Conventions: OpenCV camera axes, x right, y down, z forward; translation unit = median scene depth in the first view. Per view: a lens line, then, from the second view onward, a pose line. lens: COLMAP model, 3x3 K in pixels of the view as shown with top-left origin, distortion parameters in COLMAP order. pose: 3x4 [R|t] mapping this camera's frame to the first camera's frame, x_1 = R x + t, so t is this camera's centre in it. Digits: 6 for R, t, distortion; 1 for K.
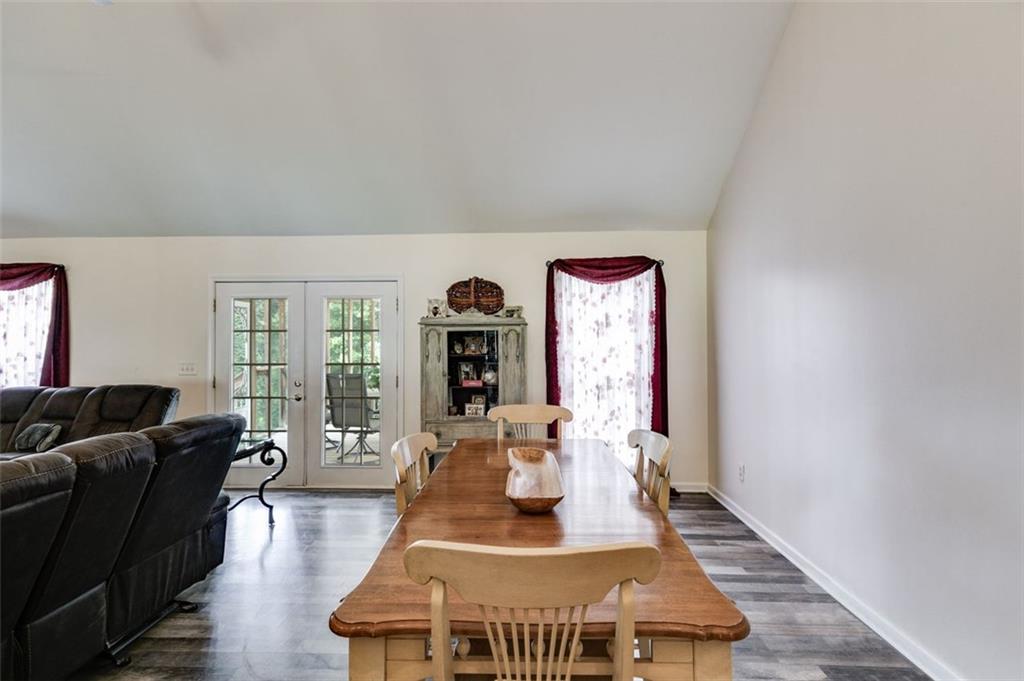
lens RADIAL K [[460.7, 0, 512.0], [0, 460.7, 340.5], [0, 0, 1]] dist [0.009619, -0.001539]
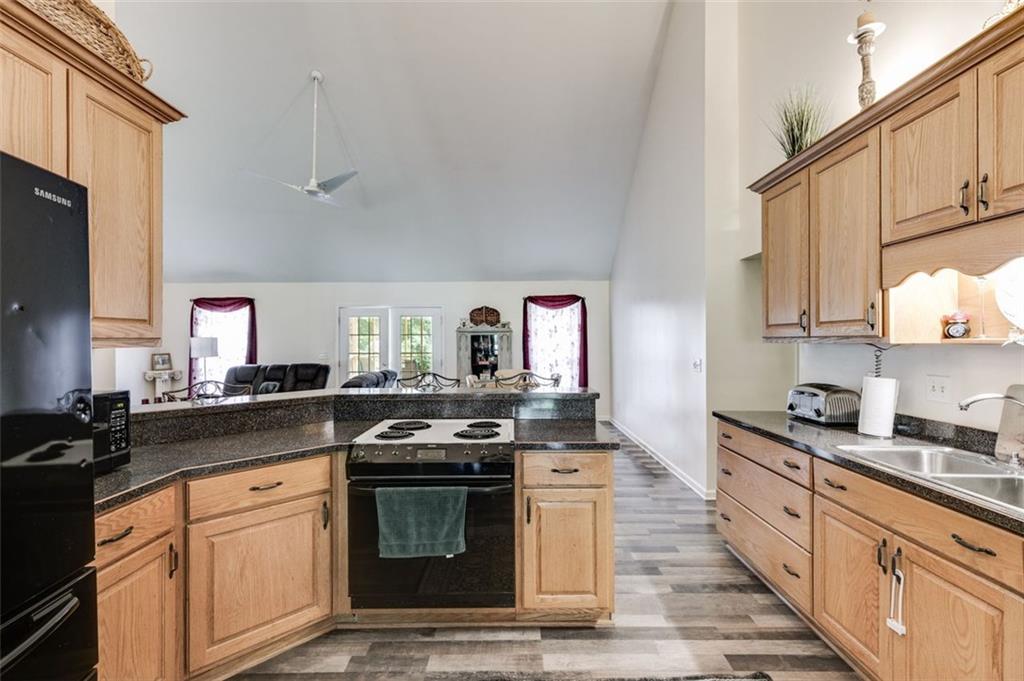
lens RADIAL K [[460.7, 0, 512.0], [0, 460.7, 340.5], [0, 0, 1]] dist [0.009619, -0.001539]
pose [[0.999642, -0.001759, 0.026713, -0.019854], [0.001736, 0.999998, 0.000898, 0.000358], [-0.026714, -0.000851, 0.999643, -0.863080]]
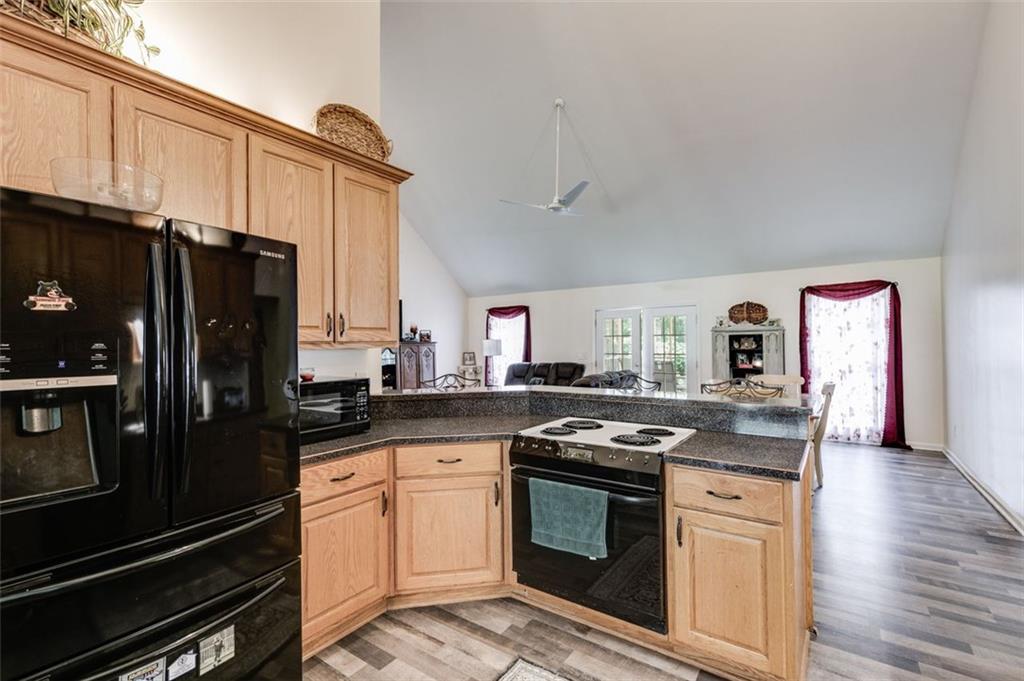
lens RADIAL K [[460.7, 0, 512.0], [0, 460.7, 340.5], [0, 0, 1]] dist [0.009619, -0.001539]
pose [[0.831456, -0.008040, -0.555533, 0.134509], [0.007443, 0.999967, -0.003332, 0.000130], [0.555541, -0.001365, 0.831488, -0.823414]]
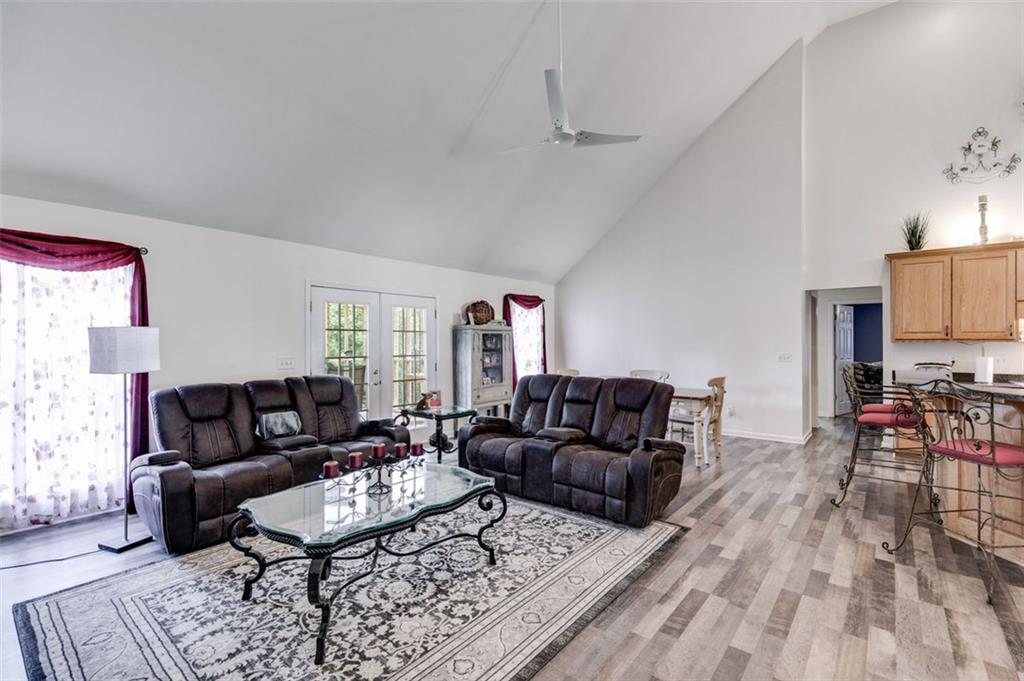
lens RADIAL K [[460.7, 0, 512.0], [0, 460.7, 340.5], [0, 0, 1]] dist [0.009619, -0.001539]
pose [[0.610902, 0.005727, 0.791686, -1.312182], [-0.004437, 0.999983, -0.003810, 0.010397], [-0.791694, -0.001185, 0.610917, -0.086122]]
